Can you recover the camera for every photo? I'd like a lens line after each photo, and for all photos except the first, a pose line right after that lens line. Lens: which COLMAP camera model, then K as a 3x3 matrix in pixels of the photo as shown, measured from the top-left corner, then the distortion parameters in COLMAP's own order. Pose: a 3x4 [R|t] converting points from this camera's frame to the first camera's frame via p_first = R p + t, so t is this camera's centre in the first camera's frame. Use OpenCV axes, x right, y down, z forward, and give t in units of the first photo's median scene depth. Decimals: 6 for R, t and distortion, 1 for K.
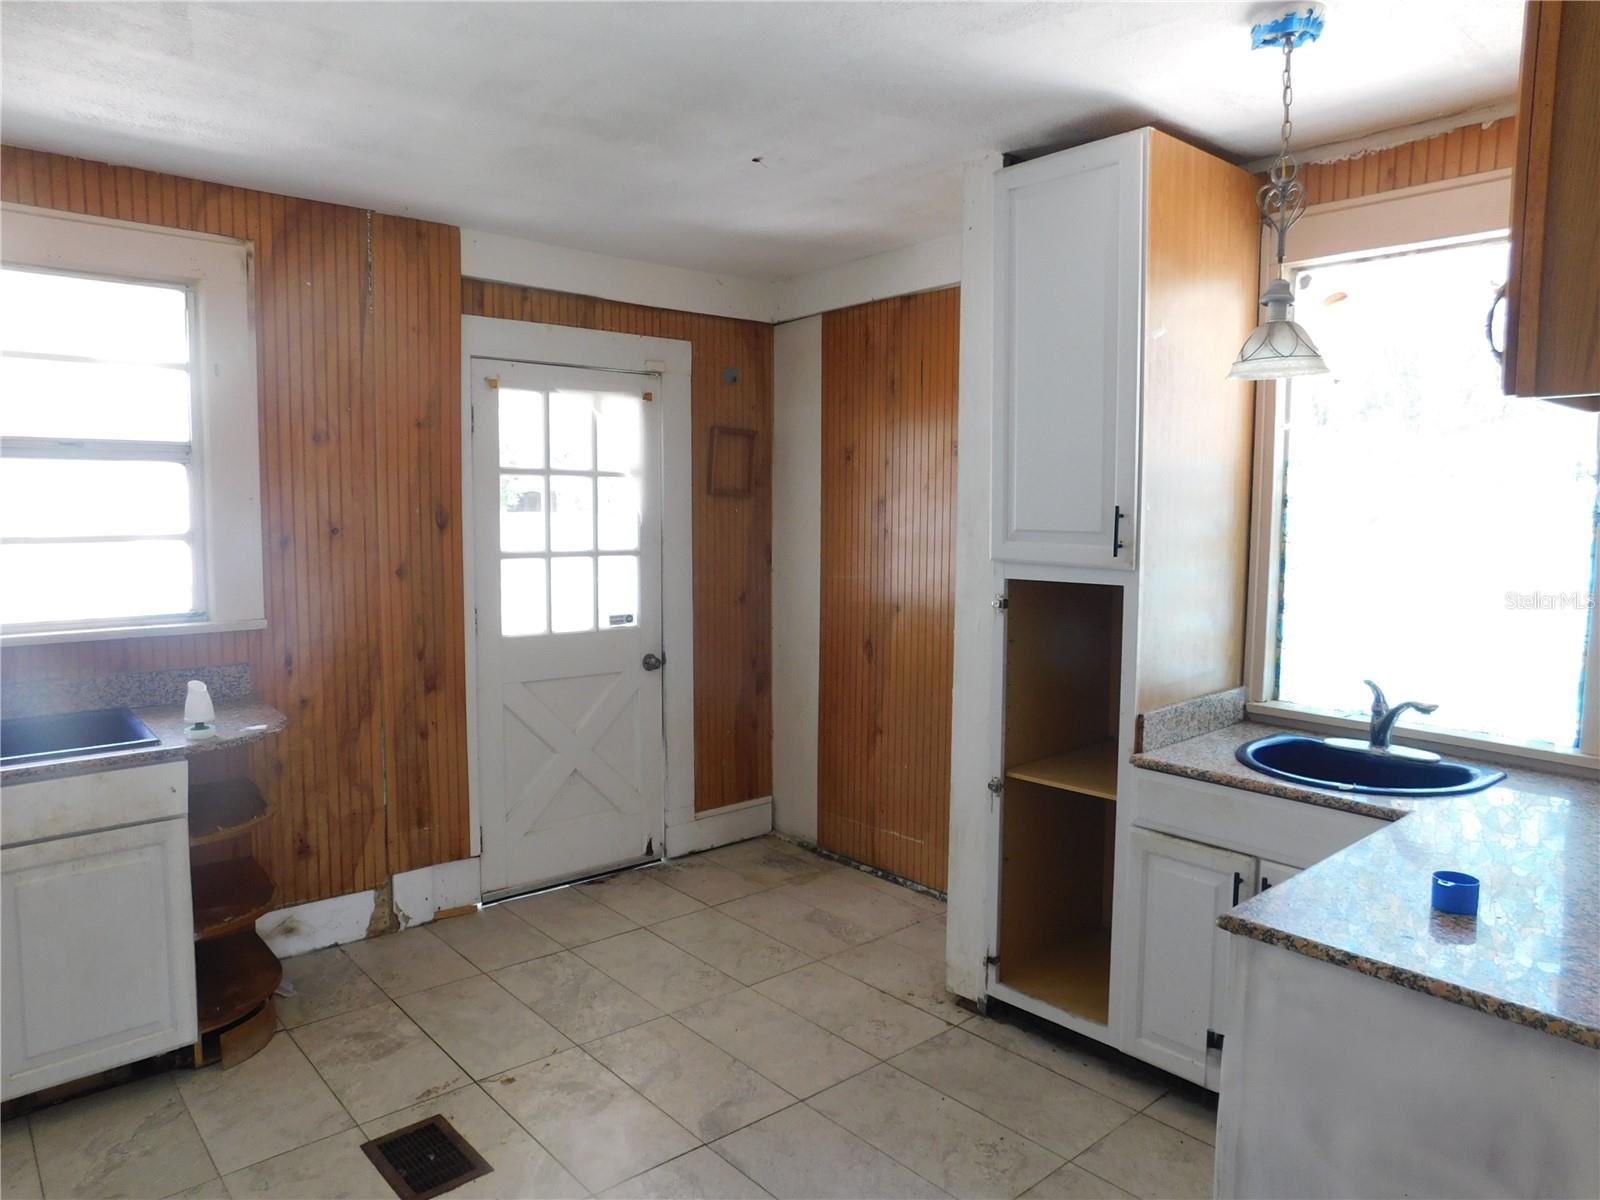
lens RADIAL K [[1059.2, 0, 804.8], [0, 1059.2, 599.4], [0, 0, 1]] dist [0.000373, 0.004207]
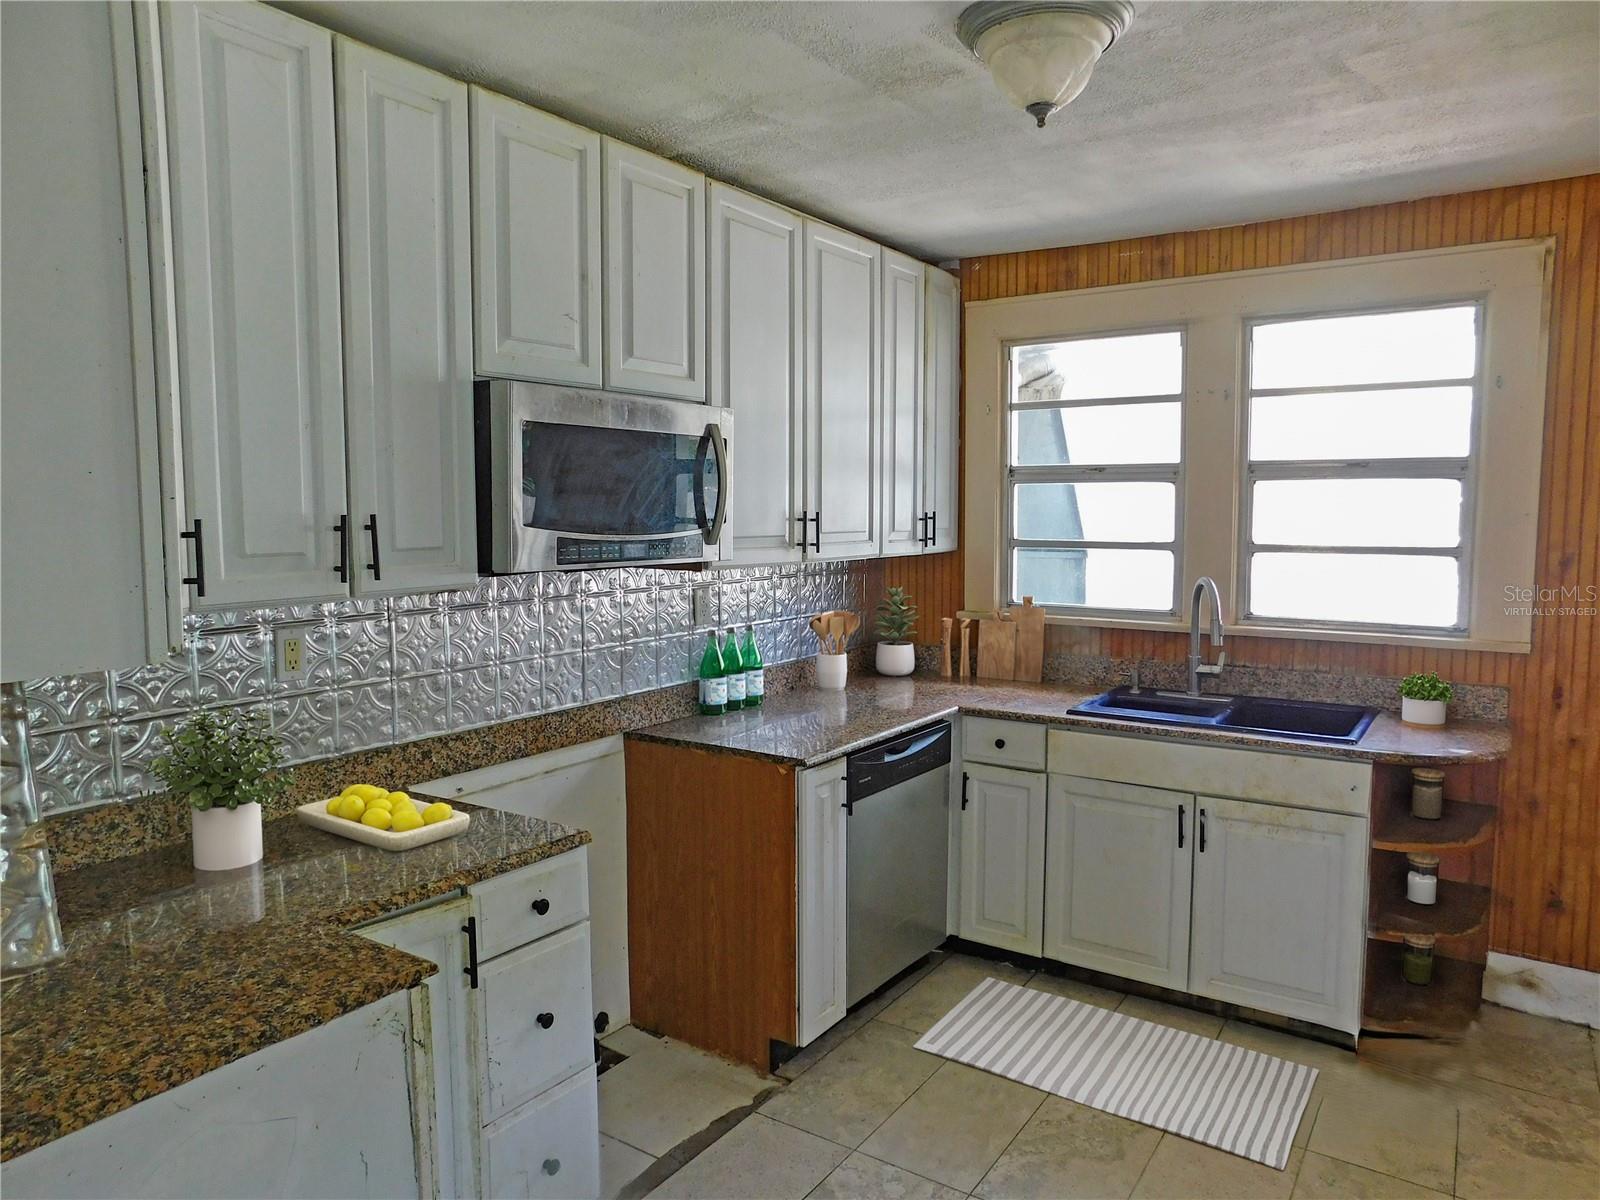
lens RADIAL K [[1059.2, 0, 803.9], [0, 1059.2, 597.4], [0, 0, 1]] dist [0.000373, 0.004207]
pose [[0.258876, 0.074276, -0.963050, 0.228580], [-0.083305, 0.995041, 0.054350, -0.019568], [0.962311, 0.066157, 0.263780, 0.145311]]
